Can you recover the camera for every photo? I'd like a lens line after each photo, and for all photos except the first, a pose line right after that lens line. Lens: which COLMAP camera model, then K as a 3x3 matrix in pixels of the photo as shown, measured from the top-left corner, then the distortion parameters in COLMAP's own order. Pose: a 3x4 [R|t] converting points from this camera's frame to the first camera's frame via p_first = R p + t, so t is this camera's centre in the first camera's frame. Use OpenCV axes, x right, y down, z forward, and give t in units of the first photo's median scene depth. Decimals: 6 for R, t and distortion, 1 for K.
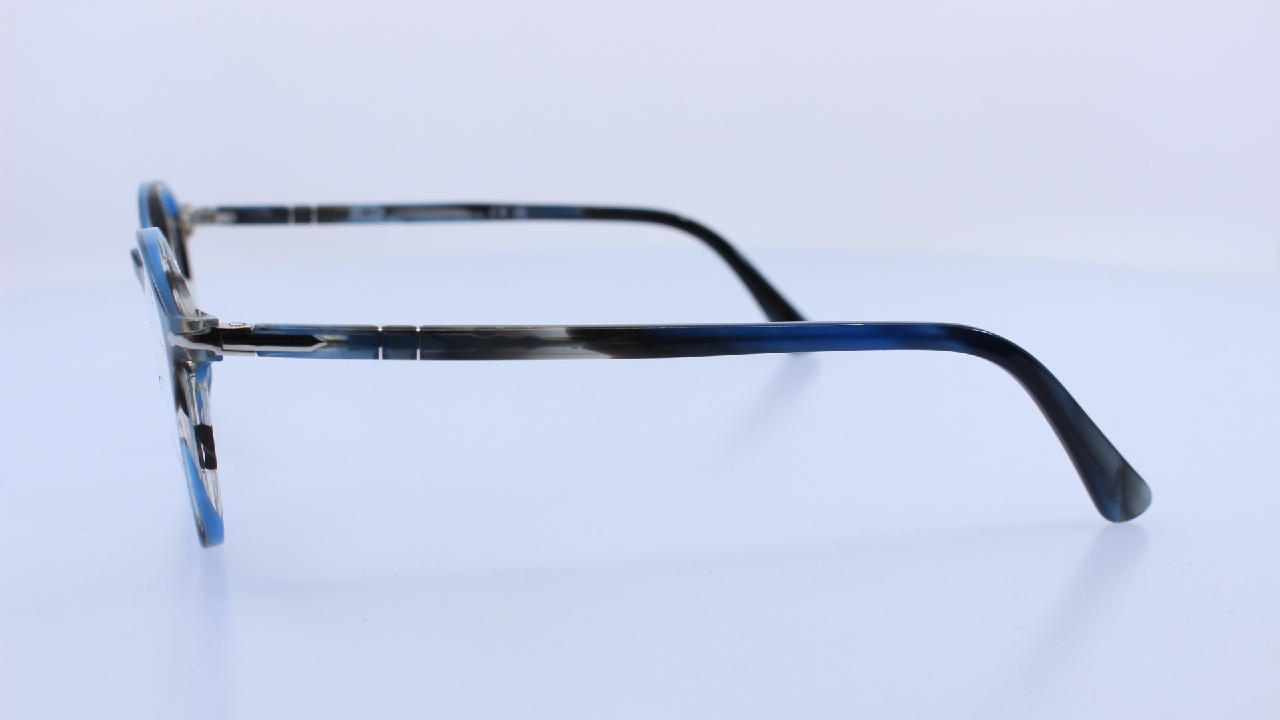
lens RADIAL K [[1683.3, 0, 632.3], [0, 1683.3, 364.6], [0, 0, 1]] dist [-0.077979, 0.000000]
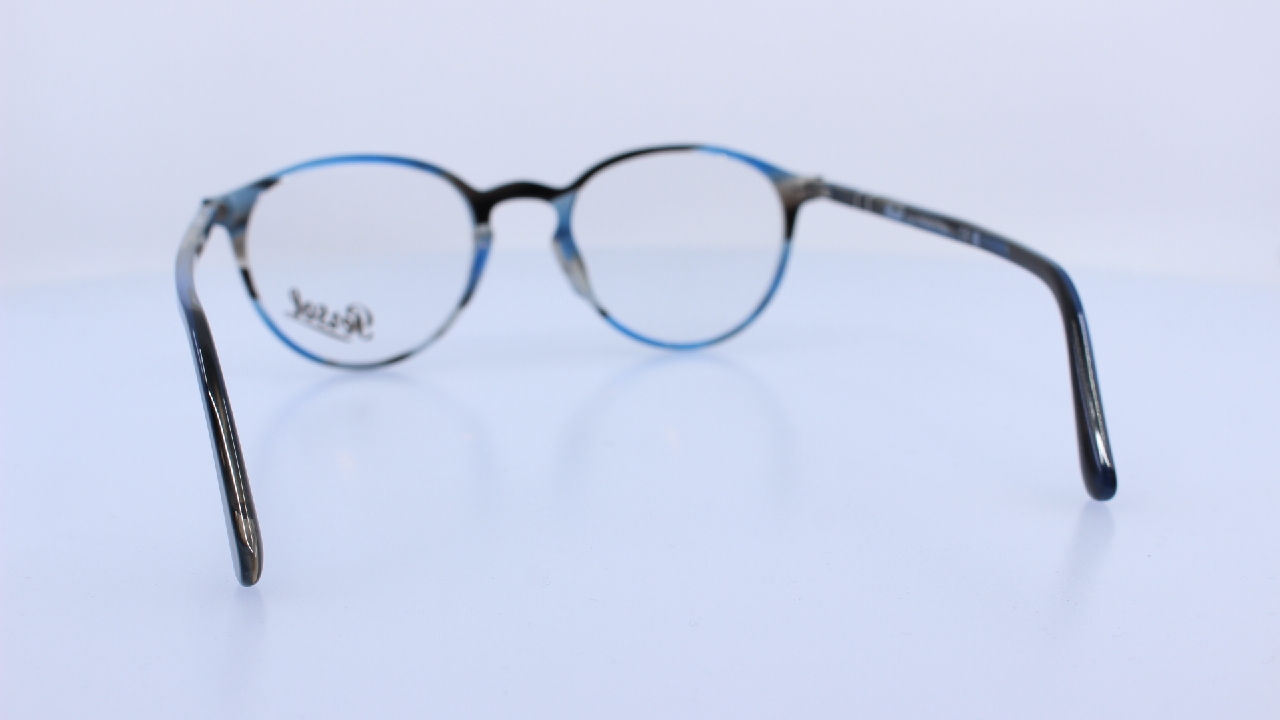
lens RADIAL K [[1683.3, 0, 634.4], [0, 1683.3, 356.3], [0, 0, 1]] dist [-0.077979, 0.000000]
pose [[-0.002274, 0.210972, -0.977489, 0.844162], [-0.201846, 0.957276, 0.207079, -0.185452], [0.979415, 0.197773, 0.040407, 0.844296]]
